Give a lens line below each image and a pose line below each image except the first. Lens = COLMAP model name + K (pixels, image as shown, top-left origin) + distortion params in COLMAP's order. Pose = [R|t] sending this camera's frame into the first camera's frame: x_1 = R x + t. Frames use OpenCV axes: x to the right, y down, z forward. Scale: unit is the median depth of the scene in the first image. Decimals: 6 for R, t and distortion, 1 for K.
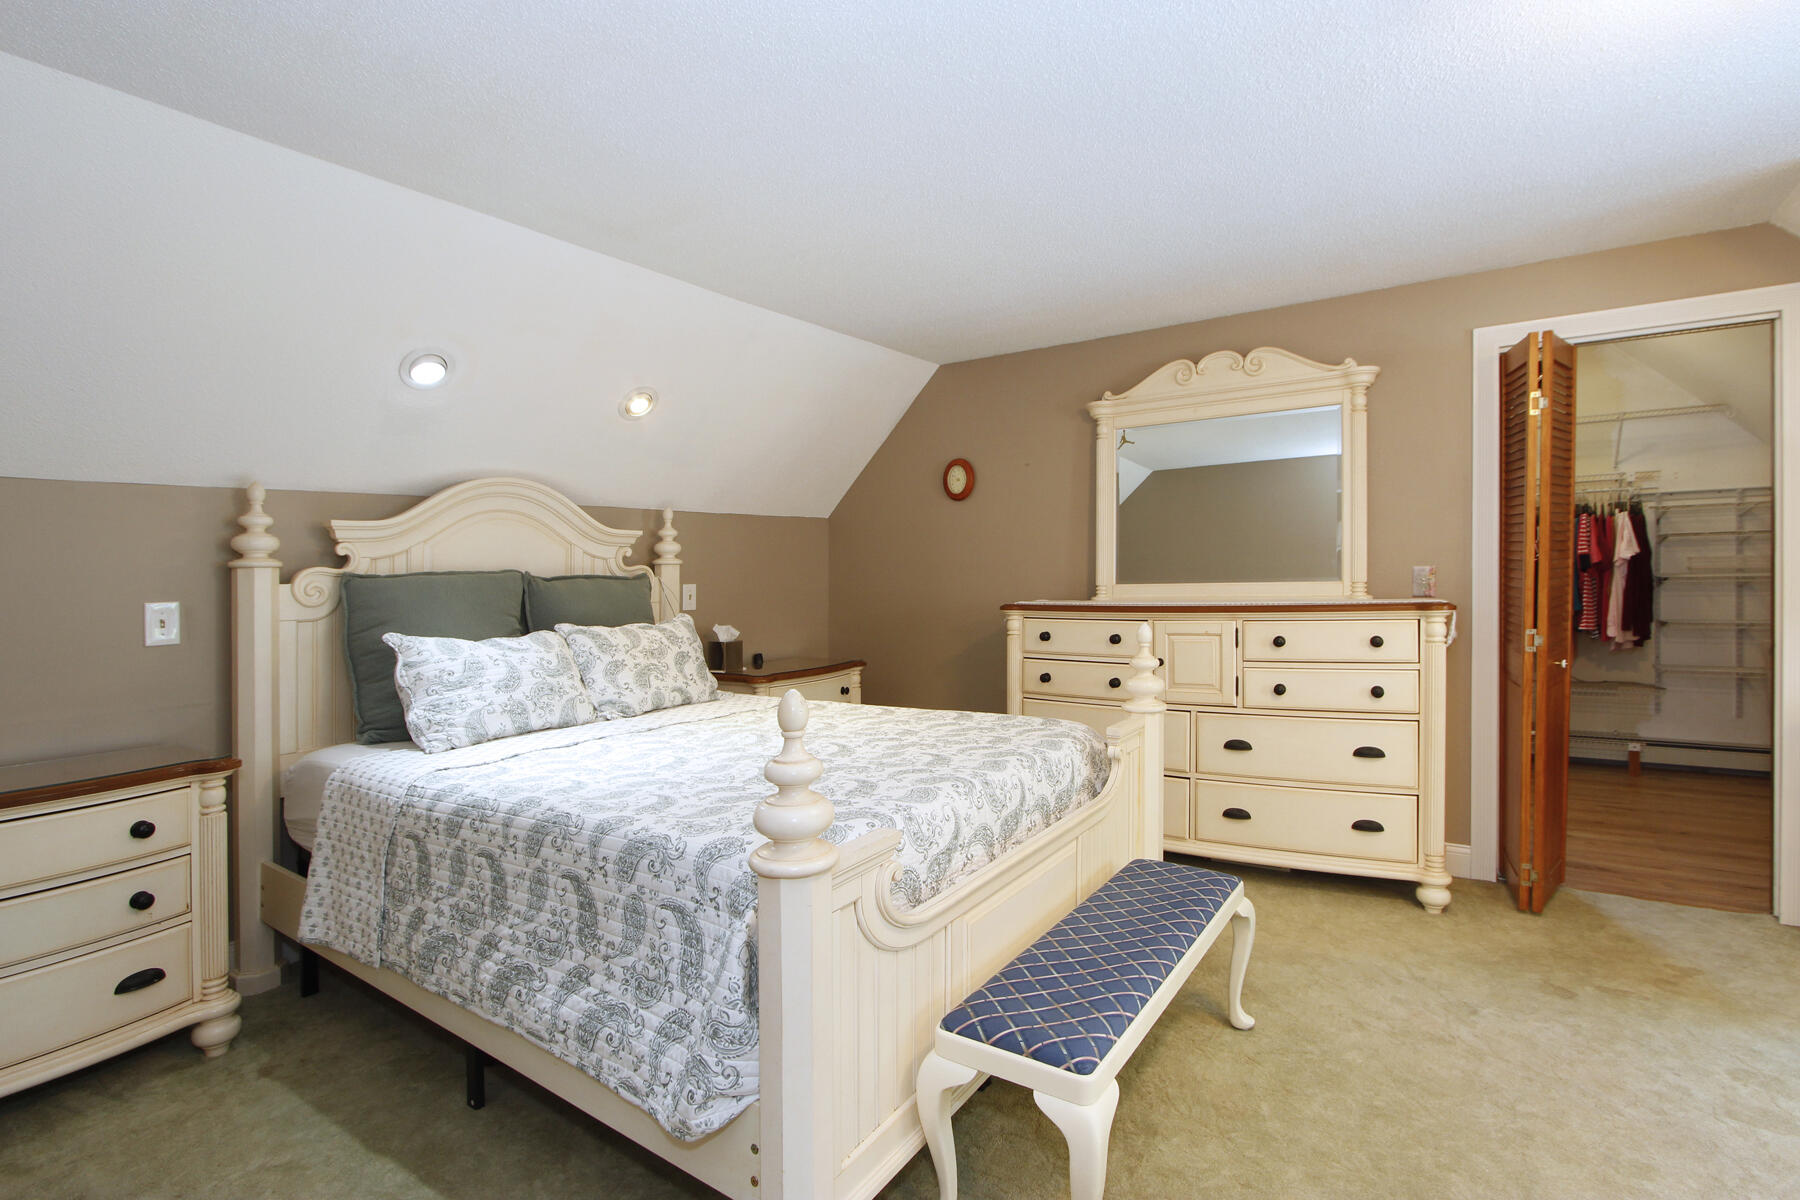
lens RADIAL K [[882.7, 0, 900.0], [0, 882.7, 600.0], [0, 0, 1]] dist [-0.028508, 0.000026]
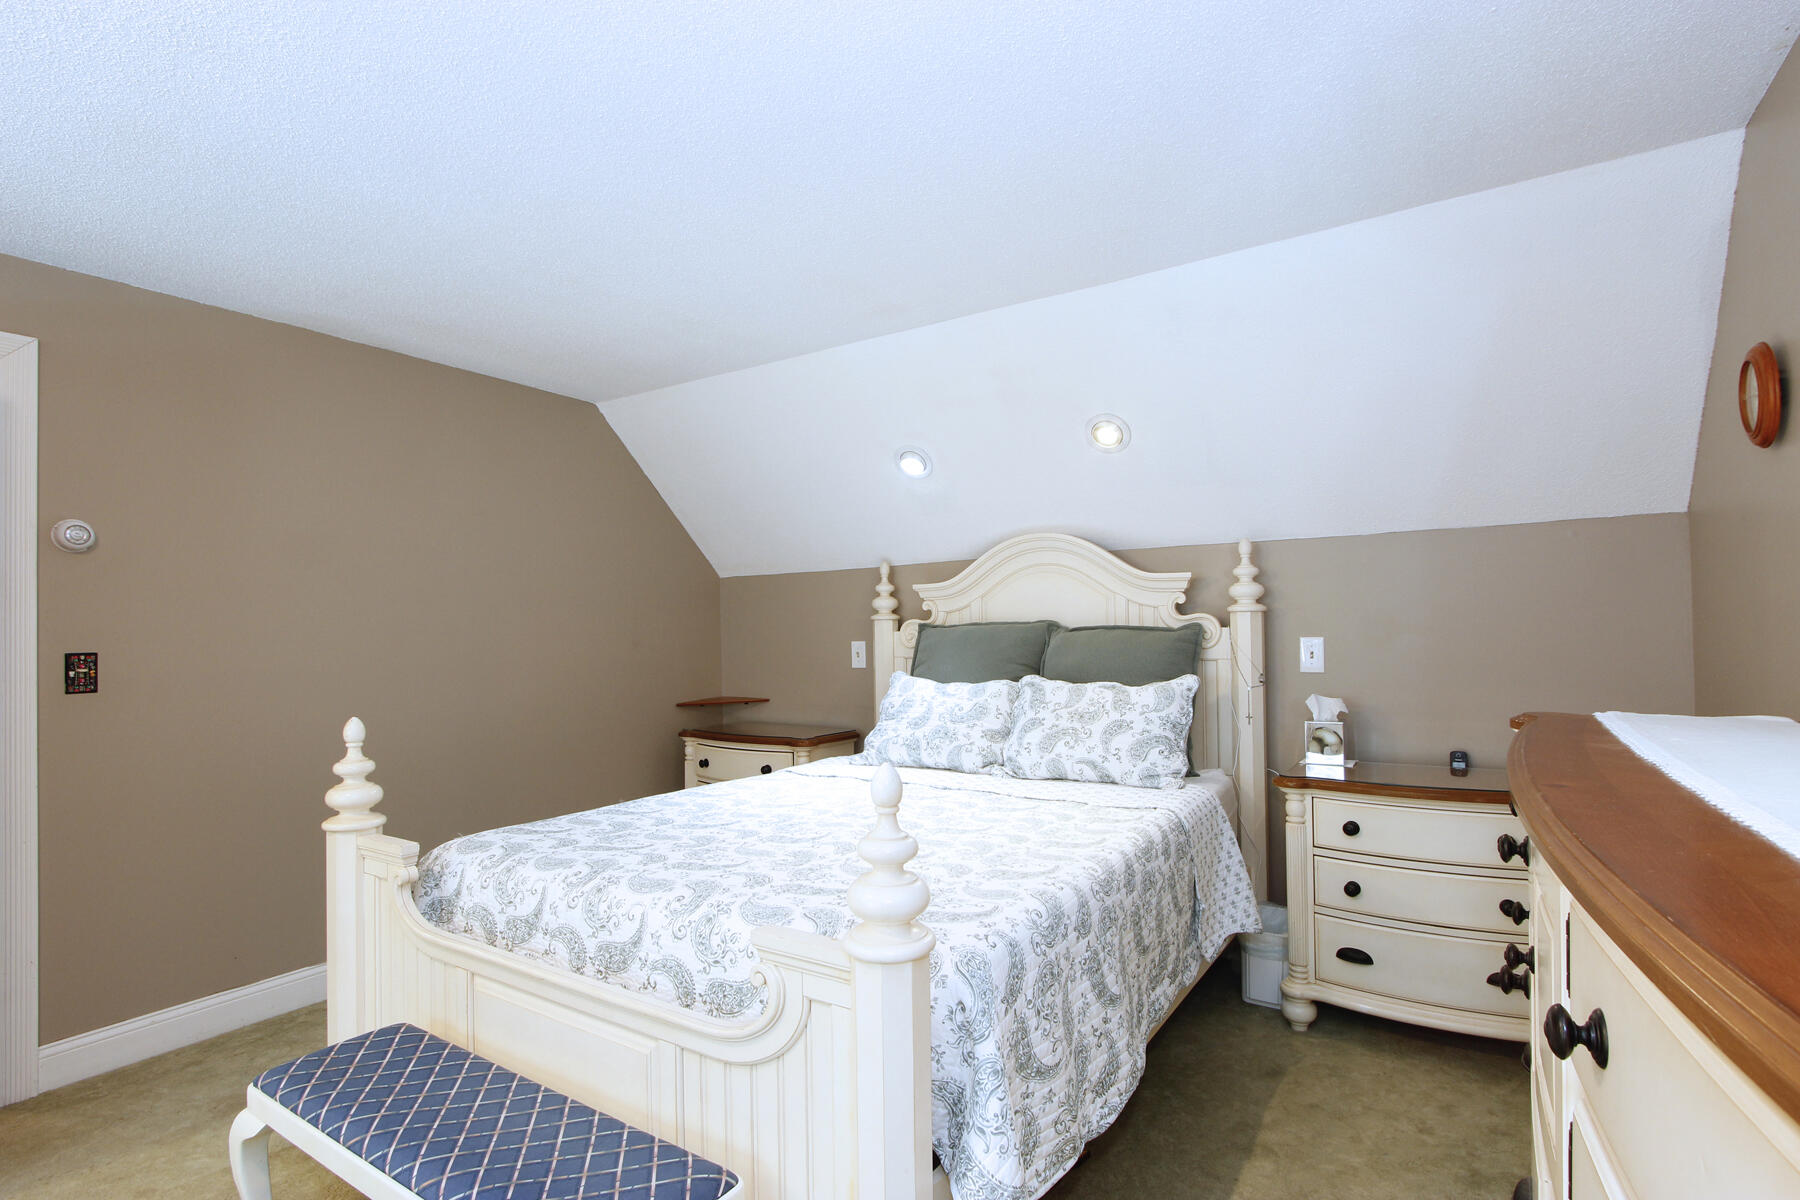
lens RADIAL K [[882.7, 0, 900.0], [0, 882.7, 600.0], [0, 0, 1]] dist [-0.028508, 0.000026]
pose [[0.007811, -0.011359, -0.999905, 0.695242], [-0.015979, 0.999806, -0.011483, -0.049936], [0.999842, 0.016067, 0.007628, 0.931677]]
